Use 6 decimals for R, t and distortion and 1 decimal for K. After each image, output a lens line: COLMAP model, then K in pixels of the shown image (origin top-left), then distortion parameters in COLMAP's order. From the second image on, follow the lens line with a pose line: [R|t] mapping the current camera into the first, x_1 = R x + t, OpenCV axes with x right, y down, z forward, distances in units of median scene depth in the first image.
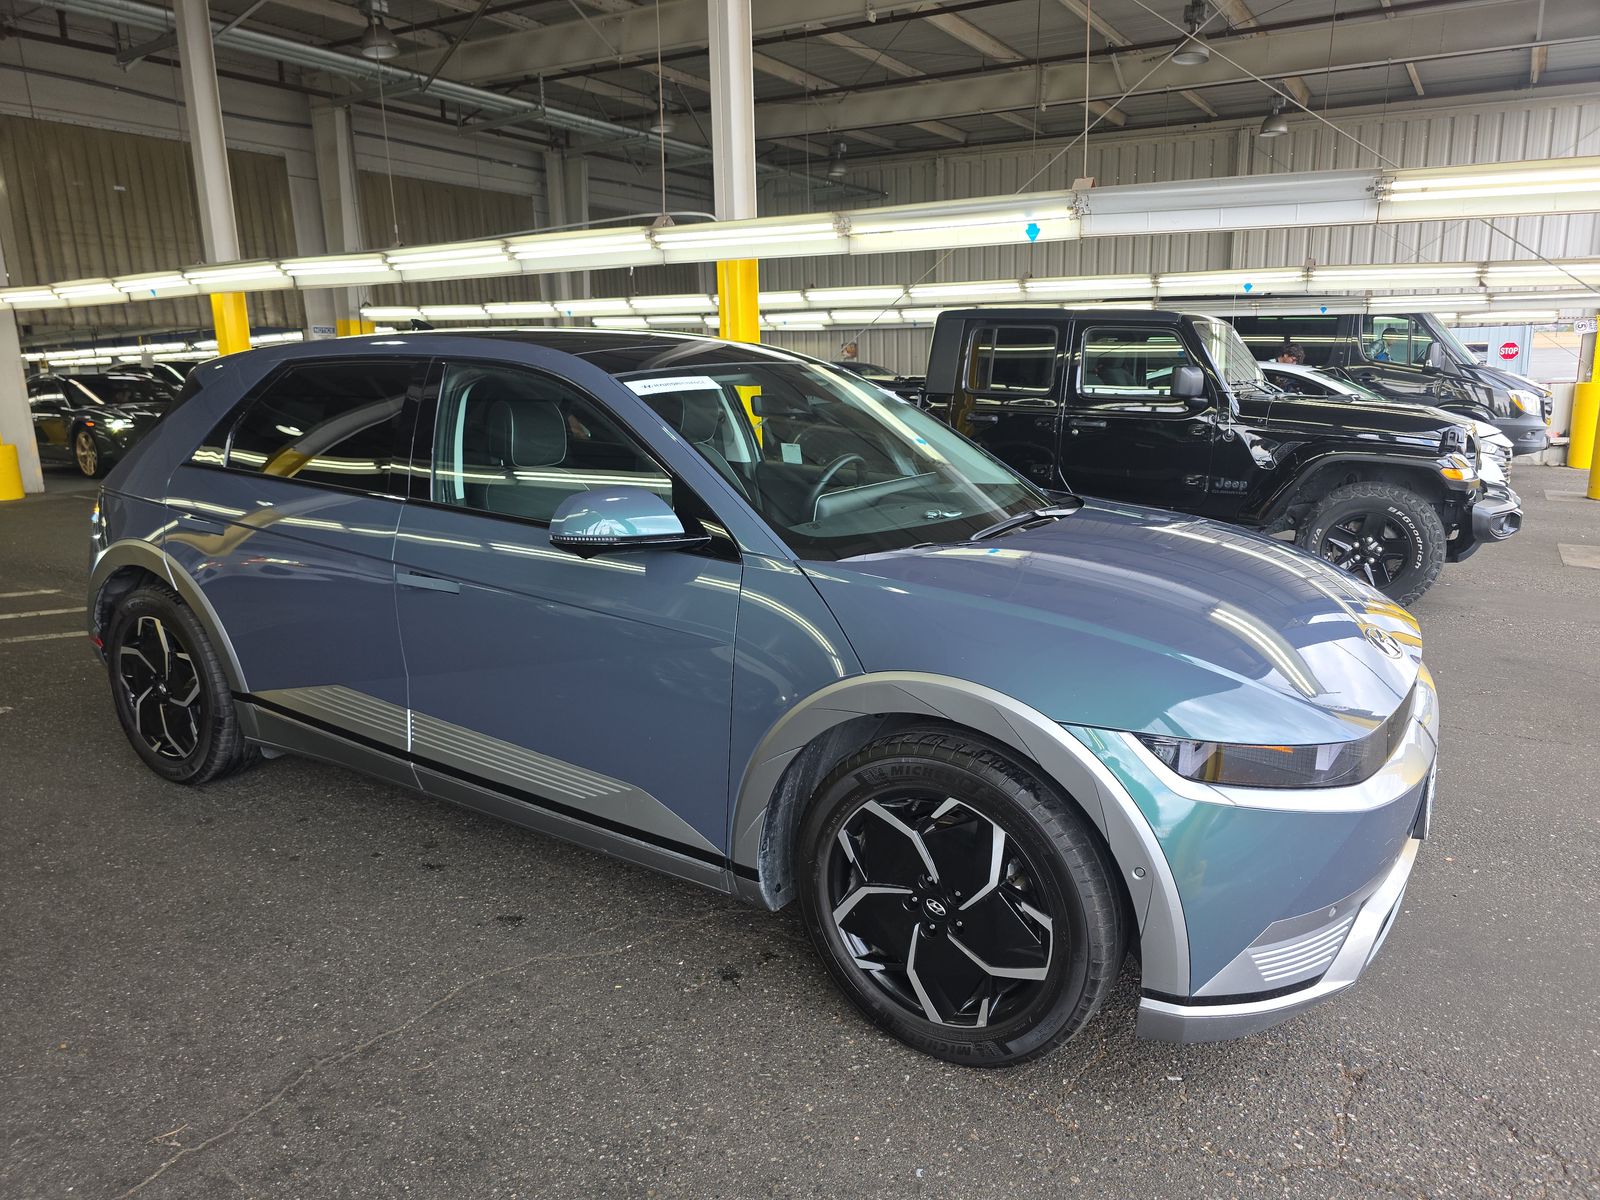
lens RADIAL K [[1061.7, 0, 800.0], [0, 1061.7, 600.0], [0, 0, 1]] dist [0.004655, 0.000797]
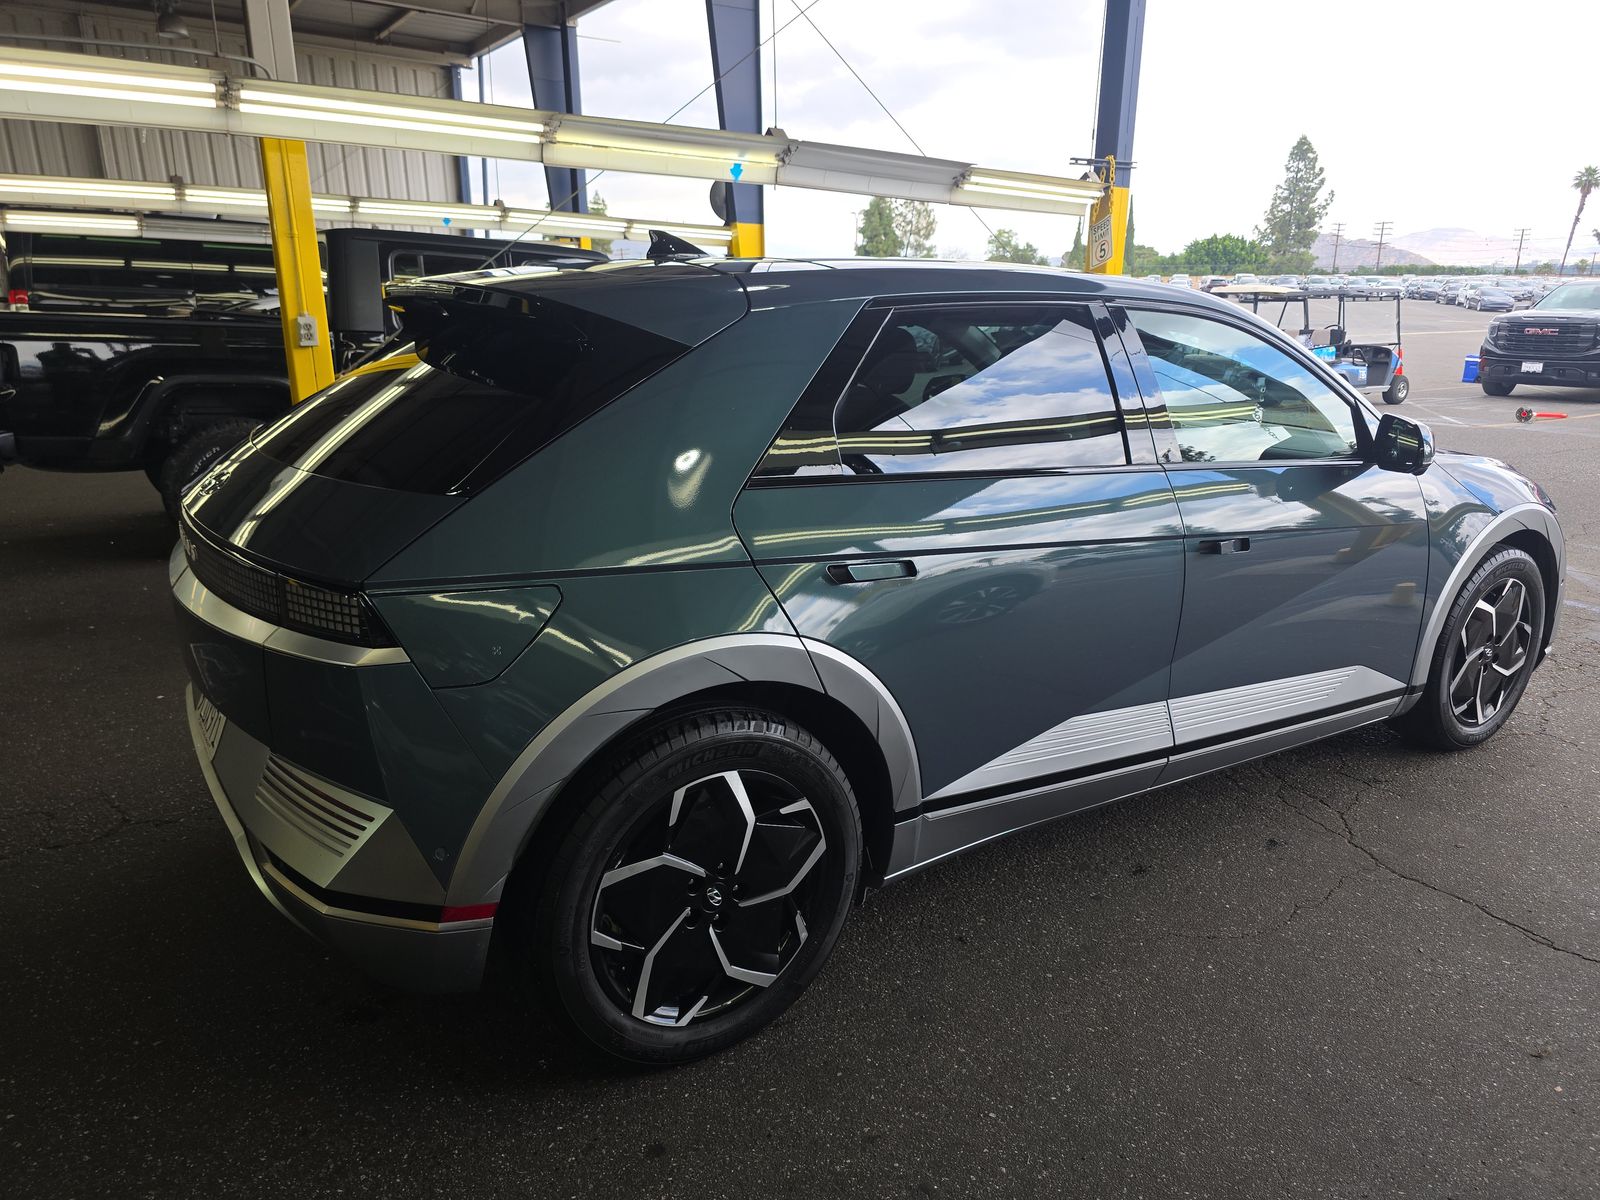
lens RADIAL K [[1081.7, 0, 800.0], [0, 1081.7, 600.0], [0, 0, 1]] dist [-0.001728, -0.000559]
pose [[0.430391, -0.230684, 0.872668, -1.039089], [0.179495, 0.969357, 0.167718, -0.152069], [-0.884616, 0.084455, 0.458609, 0.693795]]
